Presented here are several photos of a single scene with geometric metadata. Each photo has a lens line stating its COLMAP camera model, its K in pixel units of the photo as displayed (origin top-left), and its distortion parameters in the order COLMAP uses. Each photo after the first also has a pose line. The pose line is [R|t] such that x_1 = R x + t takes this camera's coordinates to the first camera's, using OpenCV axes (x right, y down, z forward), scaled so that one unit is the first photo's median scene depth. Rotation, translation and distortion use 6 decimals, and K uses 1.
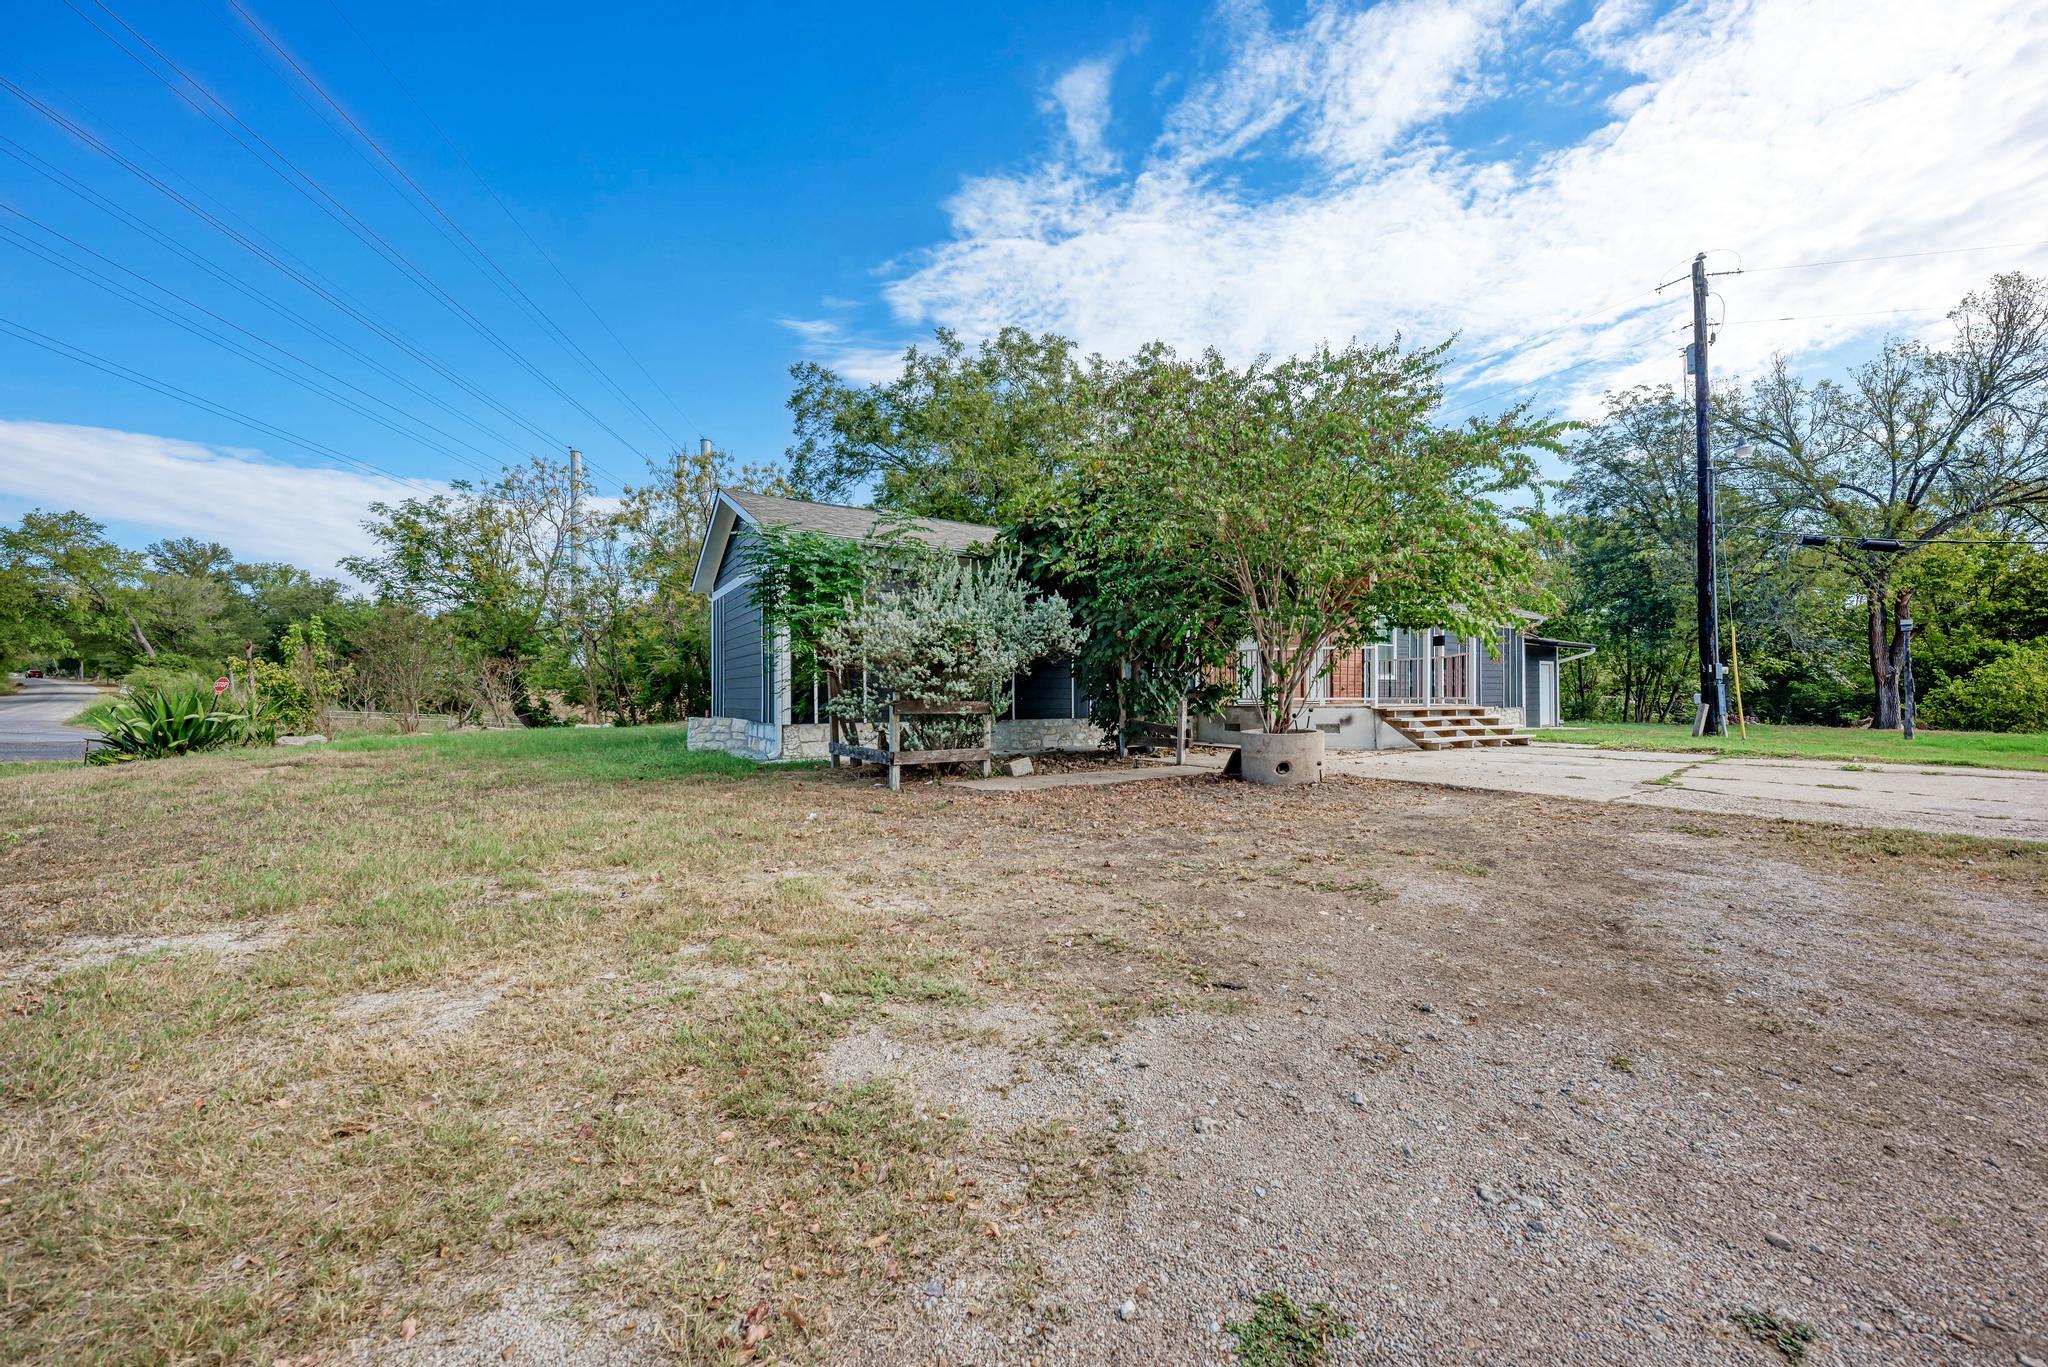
lens RADIAL K [[743.0, 0, 1020.4], [0, 743.0, 686.3], [0, 0, 1]] dist [-0.007537, -0.000149]
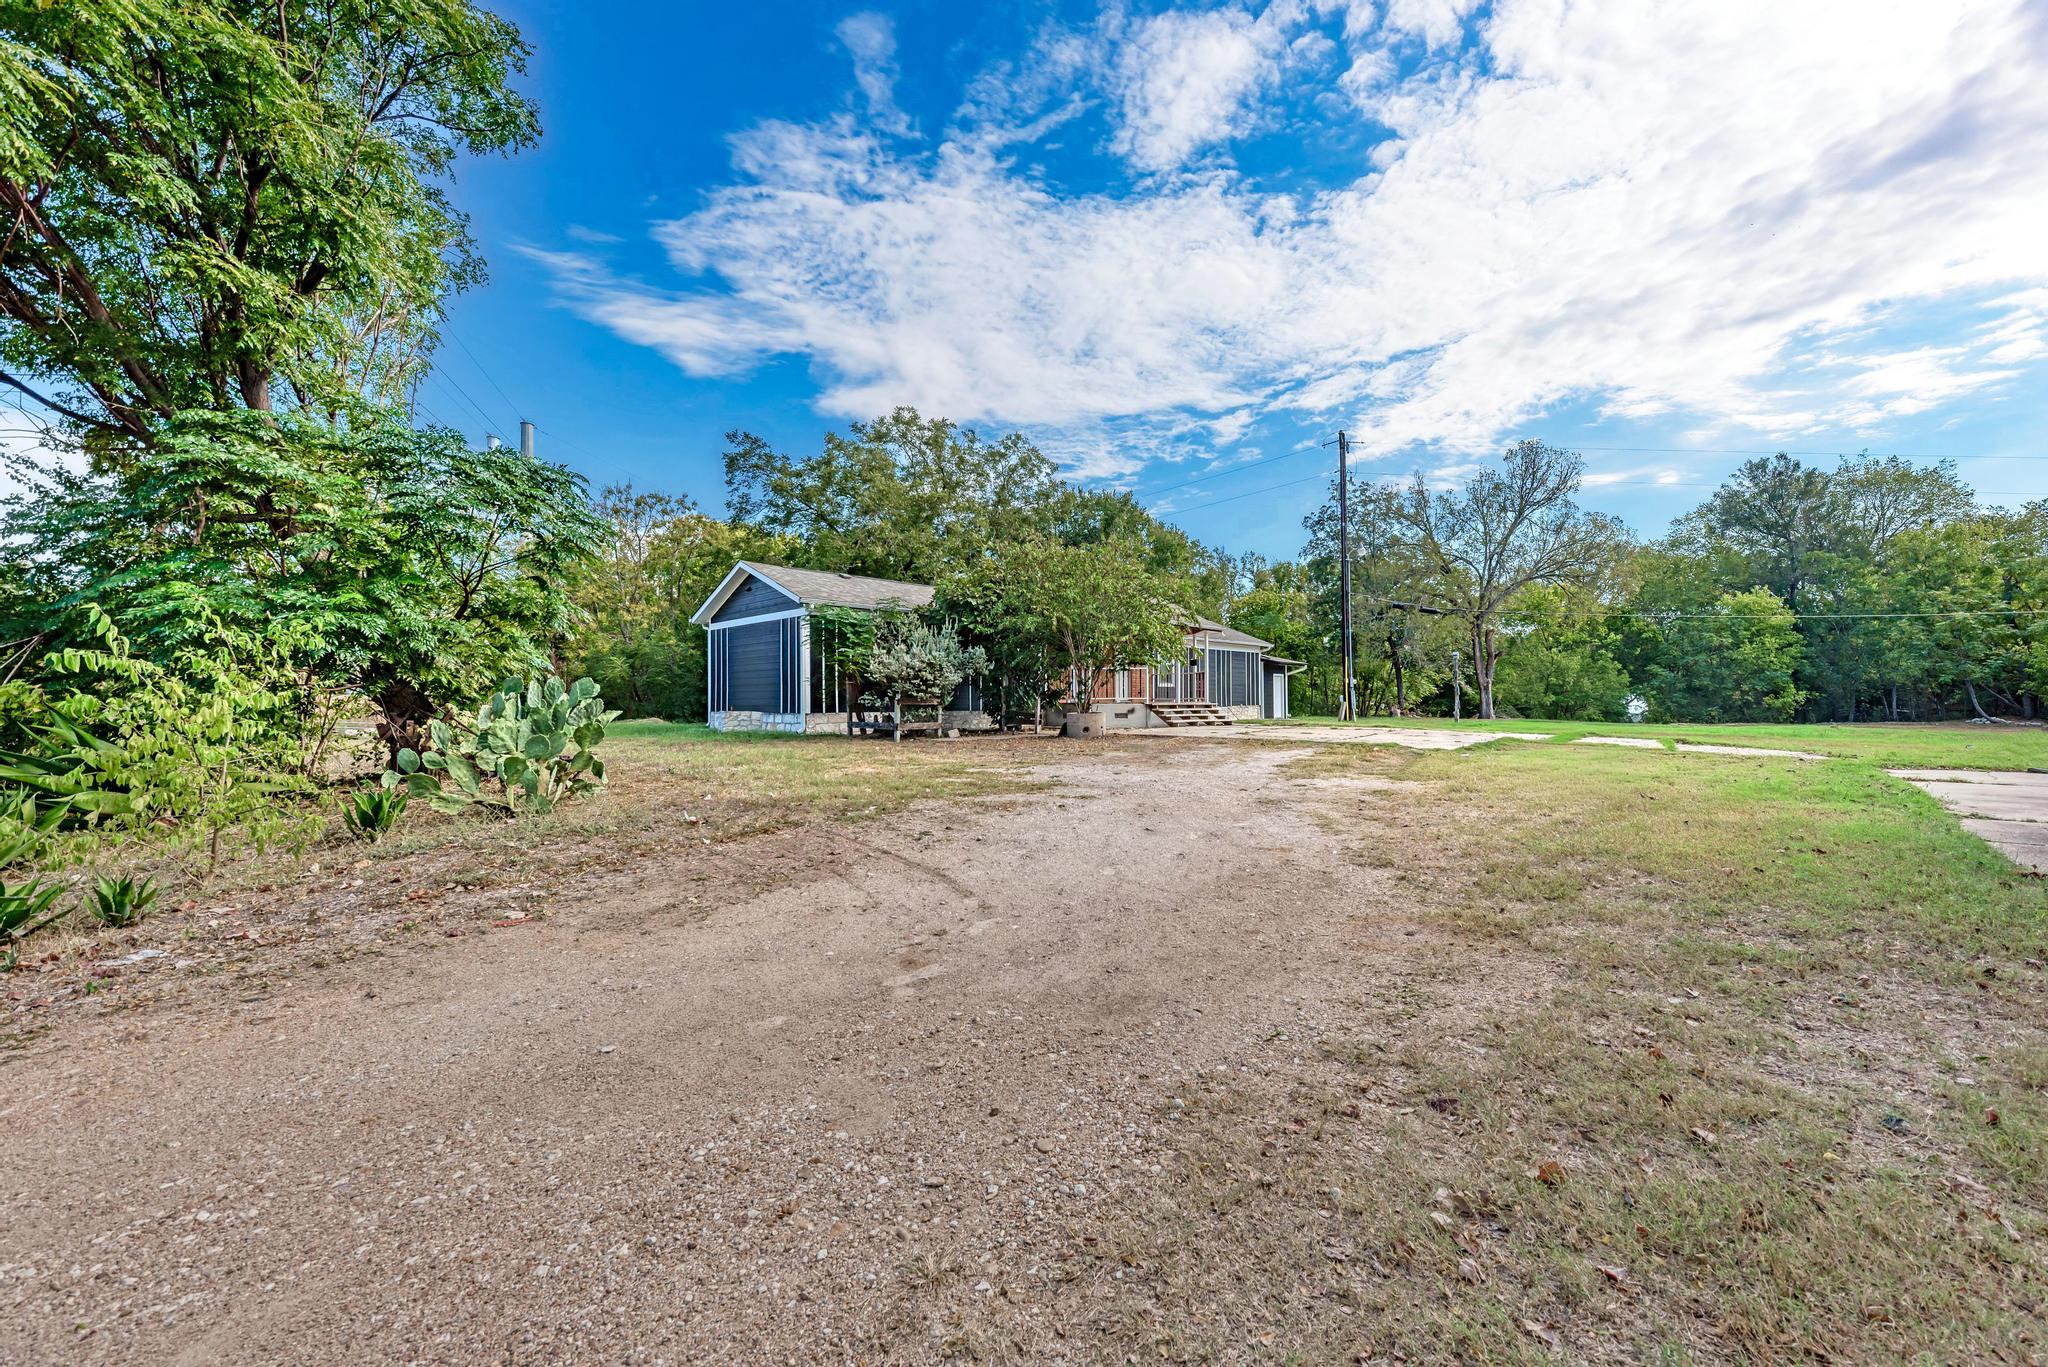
lens RADIAL K [[804.5, 0, 1080.1], [0, 804.5, 700.9], [0, 0, 1]] dist [0.001891, -0.001763]
pose [[0.962417, -0.002730, 0.271561, -0.205430], [-0.000510, 0.999930, 0.011858, 0.001171], [-0.271574, -0.011551, 0.962348, -0.874712]]
